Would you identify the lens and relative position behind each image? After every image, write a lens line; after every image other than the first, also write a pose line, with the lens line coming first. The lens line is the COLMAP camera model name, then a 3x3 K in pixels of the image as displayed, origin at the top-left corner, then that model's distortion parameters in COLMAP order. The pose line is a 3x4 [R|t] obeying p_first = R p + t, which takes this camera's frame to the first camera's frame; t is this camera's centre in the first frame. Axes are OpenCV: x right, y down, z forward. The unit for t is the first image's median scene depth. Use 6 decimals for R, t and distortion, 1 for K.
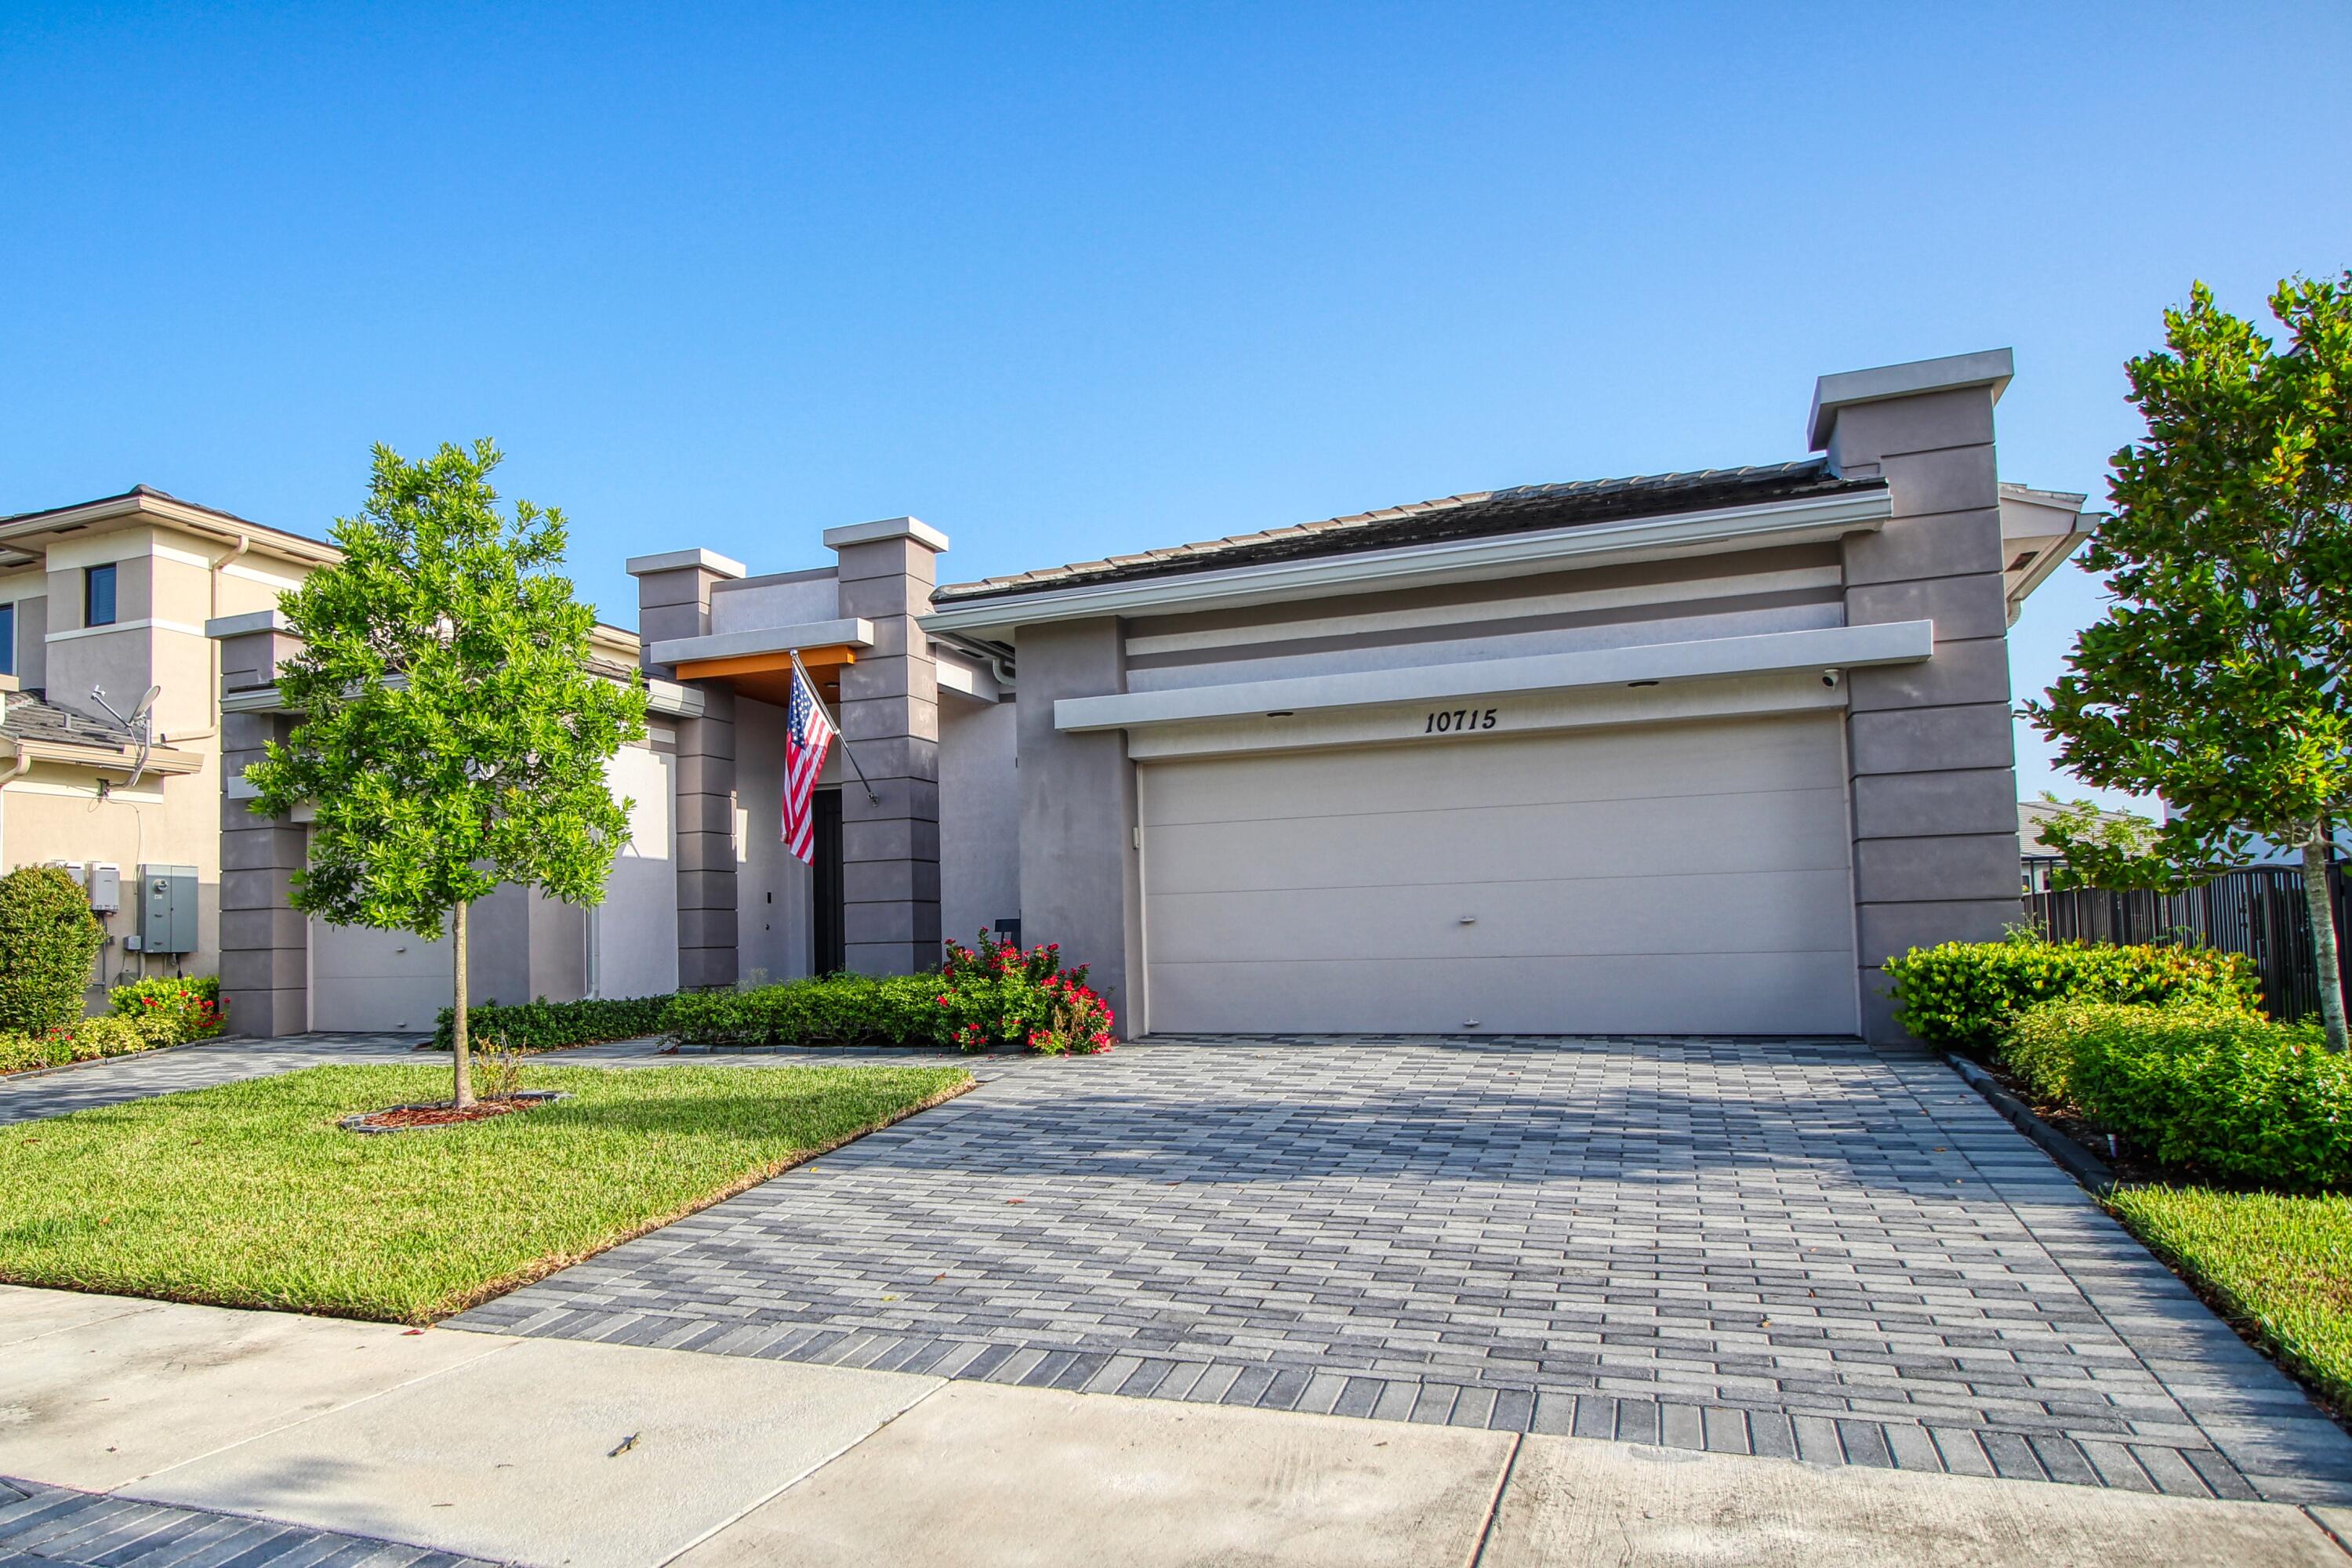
lens RADIAL K [[1423.9, 0, 1174.8], [0, 1423.9, 897.1], [0, 0, 1]] dist [-0.005926, -0.000812]
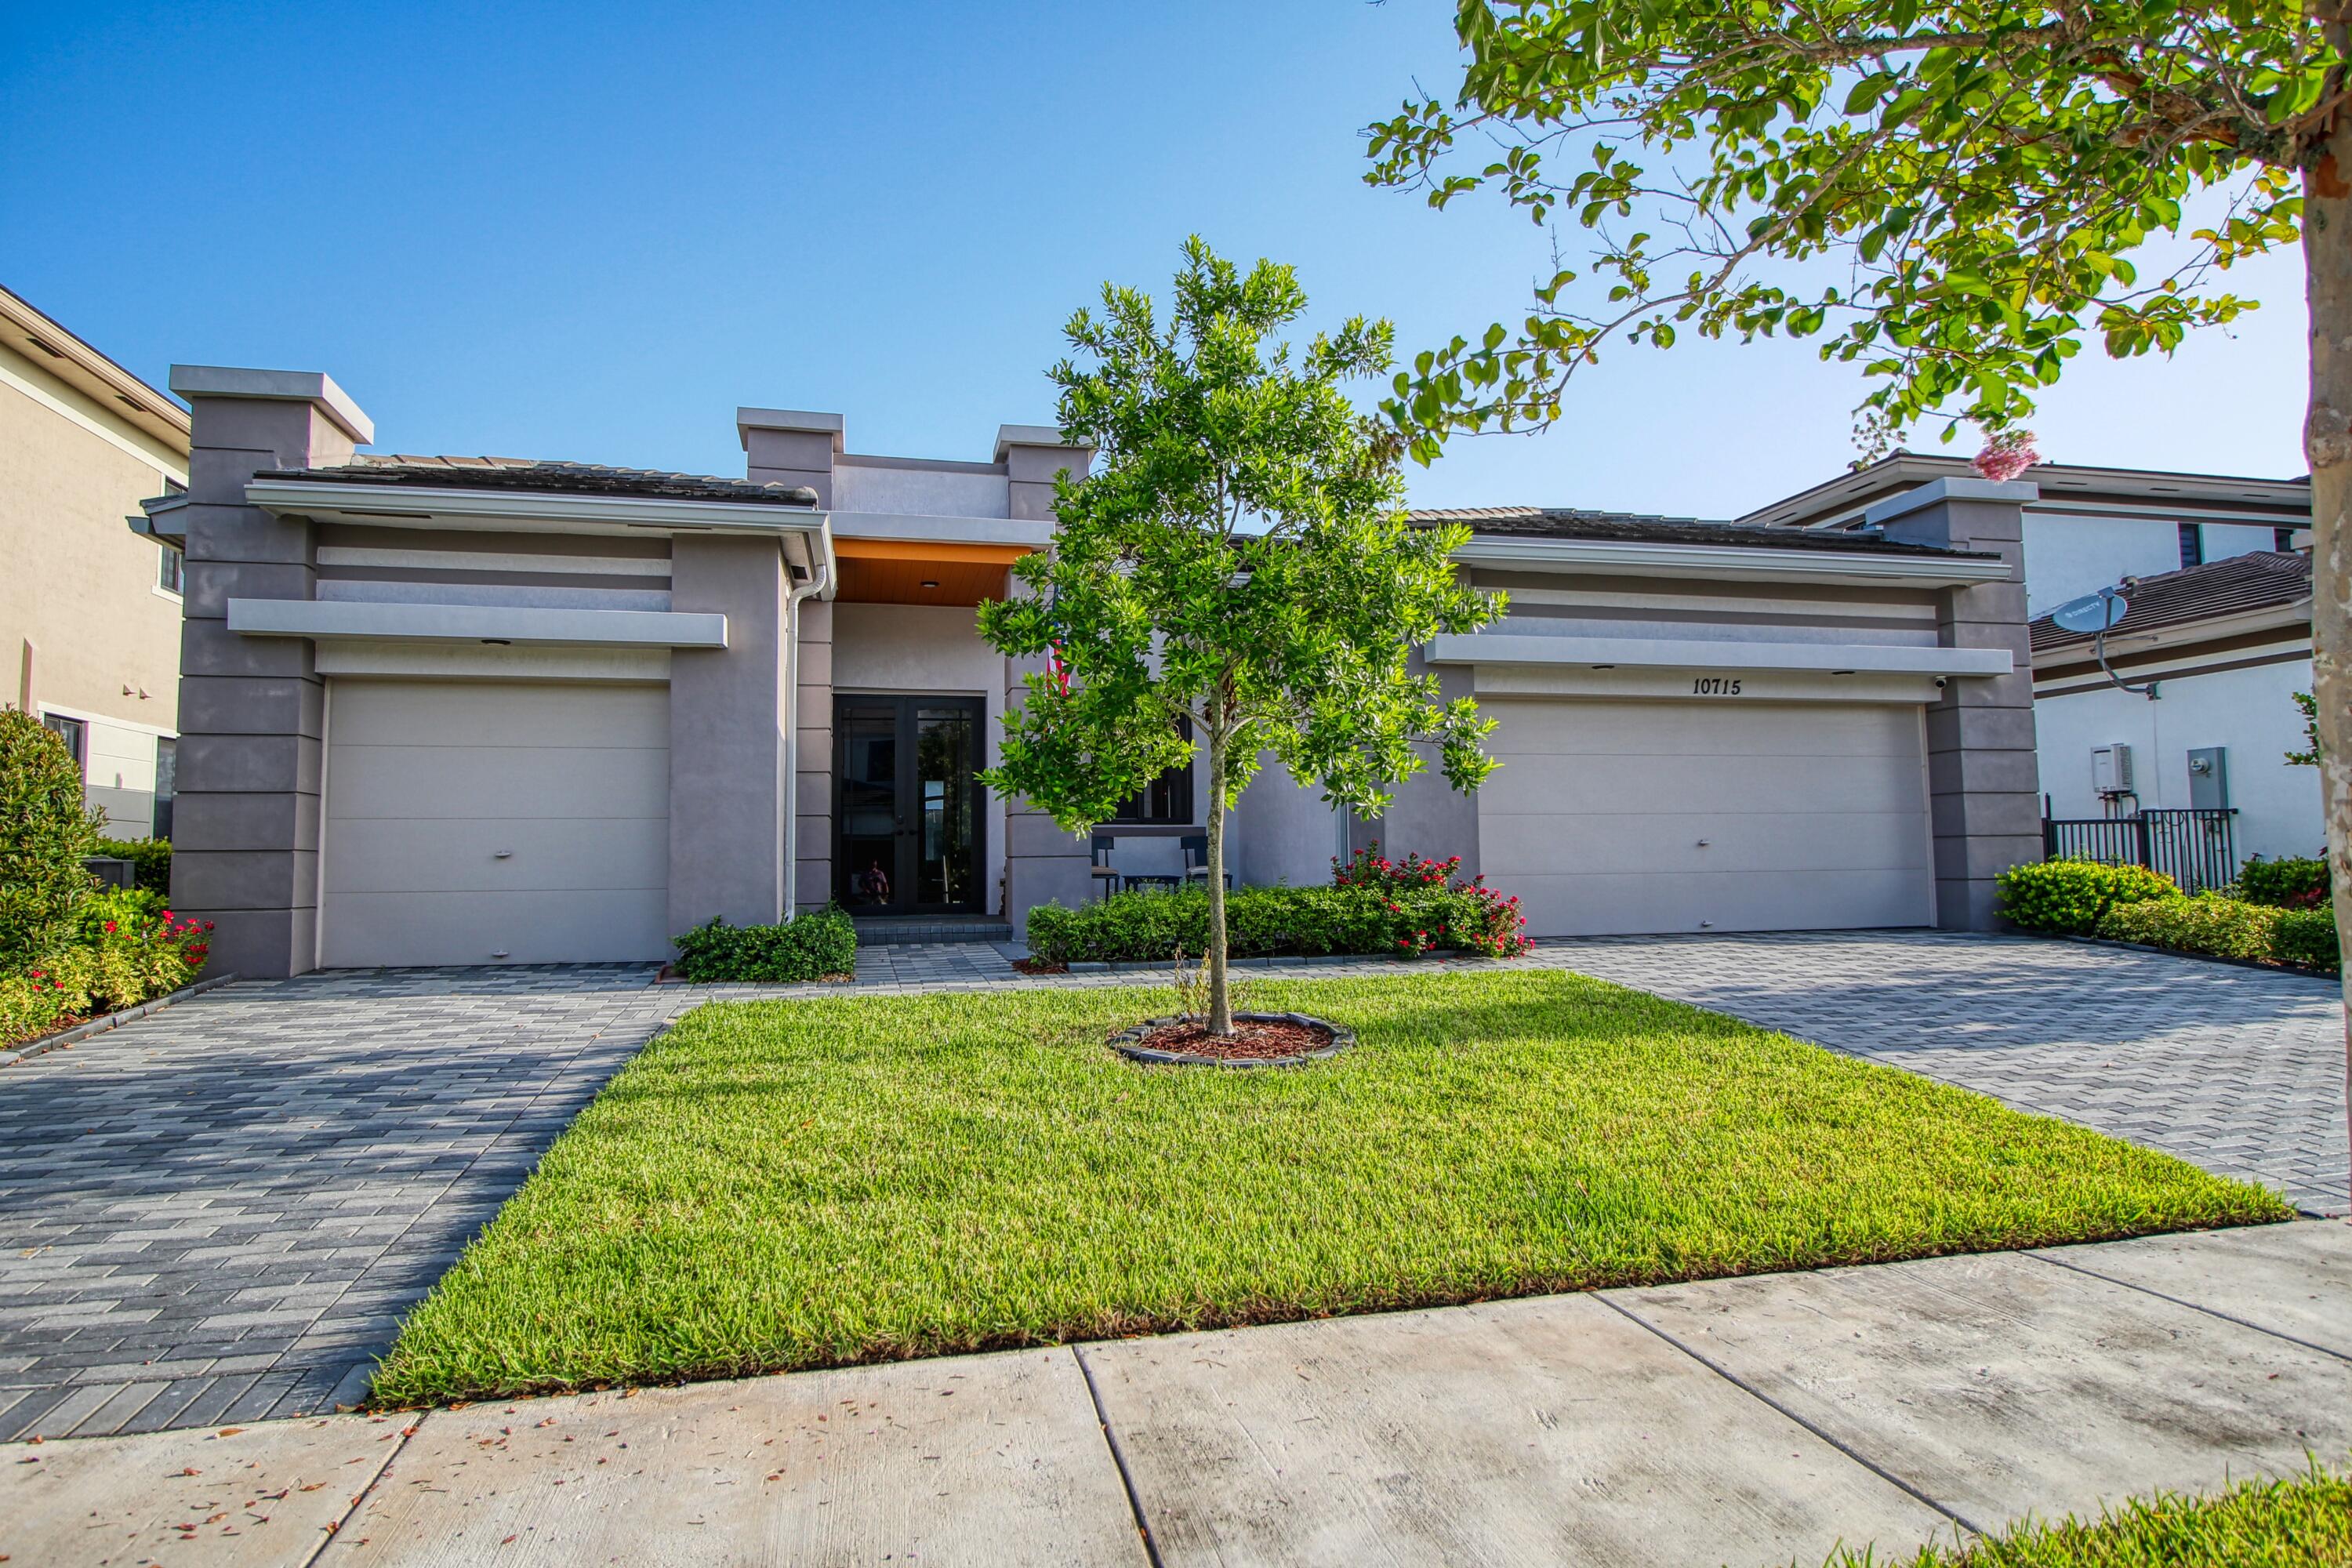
lens RADIAL K [[1264.6, 0, 1176.0], [0, 1264.6, 784.0], [0, 0, 1]] dist [0.000624, 0.000195]
pose [[0.833489, 0.047408, 0.550499, -0.804911], [-0.025729, 0.998562, -0.047039, 0.028913], [-0.551937, 0.025043, 0.833510, 0.313385]]
